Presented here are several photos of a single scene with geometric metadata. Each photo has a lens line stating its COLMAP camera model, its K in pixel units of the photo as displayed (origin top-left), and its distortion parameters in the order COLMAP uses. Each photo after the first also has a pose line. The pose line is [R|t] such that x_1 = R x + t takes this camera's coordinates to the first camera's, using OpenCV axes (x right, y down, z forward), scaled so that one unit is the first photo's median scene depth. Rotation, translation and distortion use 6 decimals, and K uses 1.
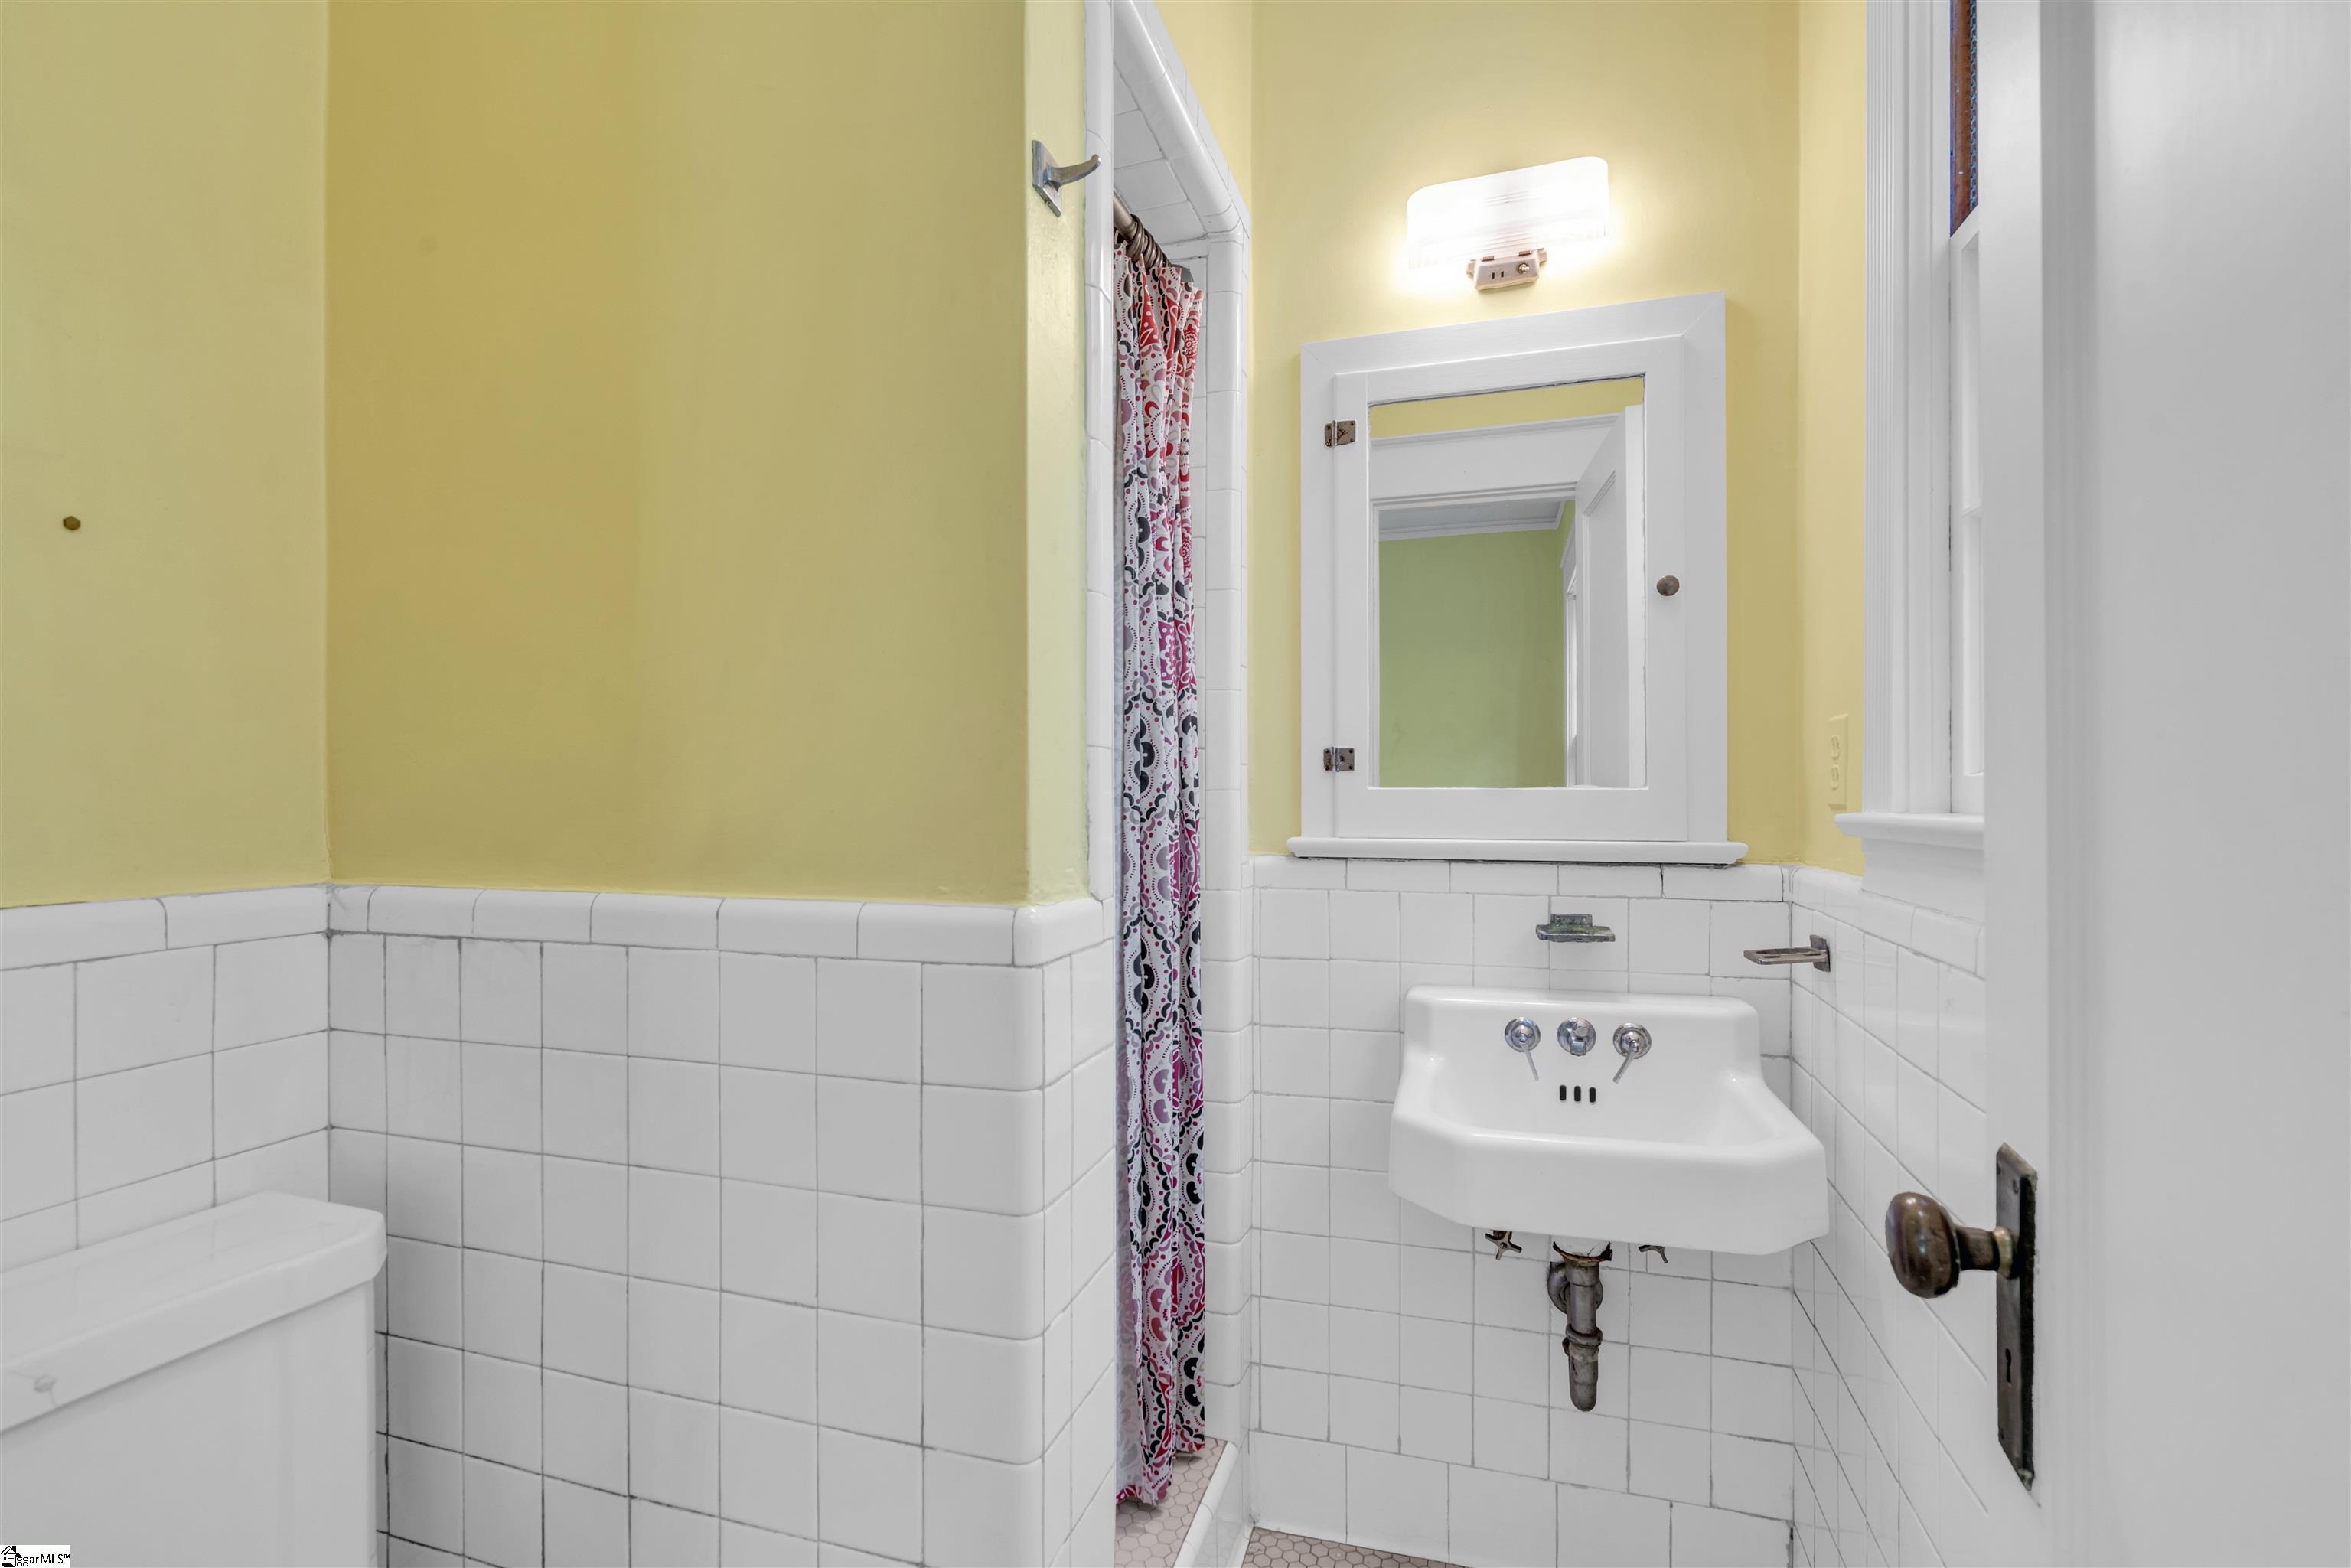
lens RADIAL K [[1069.0, 0, 1174.9], [0, 1069.0, 784.7], [0, 0, 1]] dist [0.001406, 0.001693]
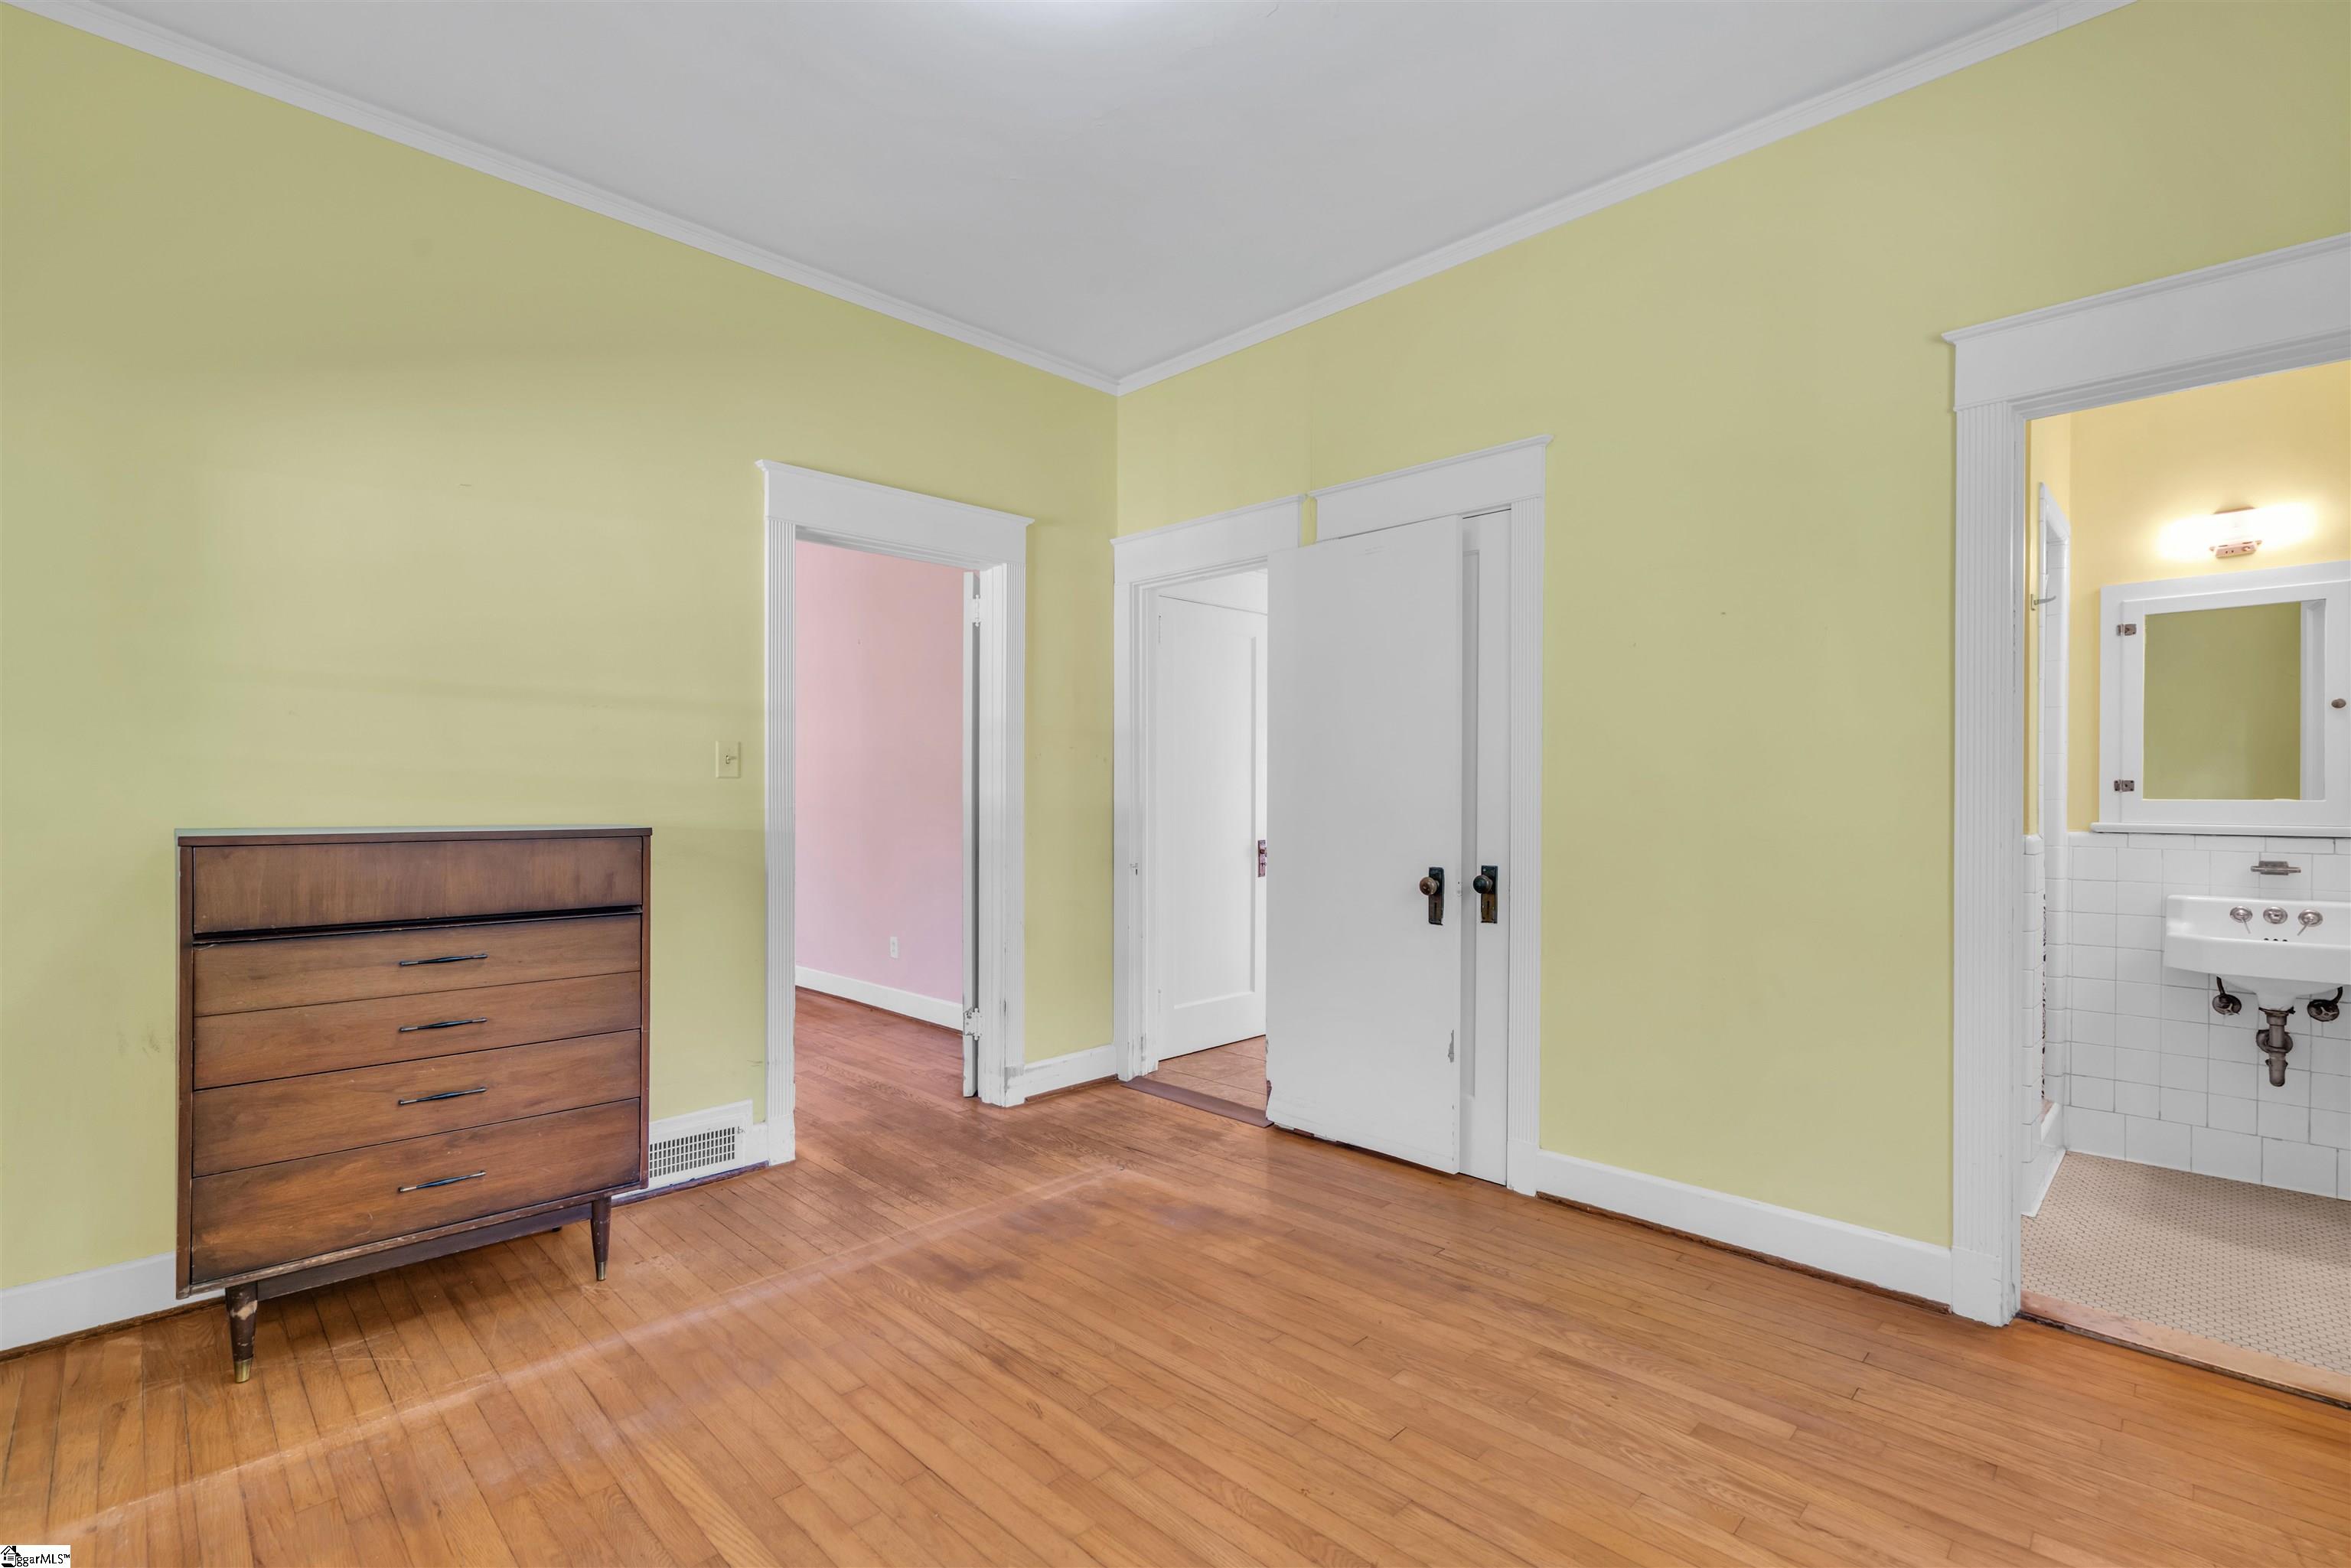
lens RADIAL K [[1069.0, 0, 1175.5], [0, 1069.0, 797.3], [0, 0, 1]] dist [0.001406, 0.001693]
pose [[0.886883, 0.006999, -0.461942, -0.548591], [-0.004851, 0.999971, 0.005837, -0.004075], [0.461969, -0.002935, 0.886891, -1.796074]]
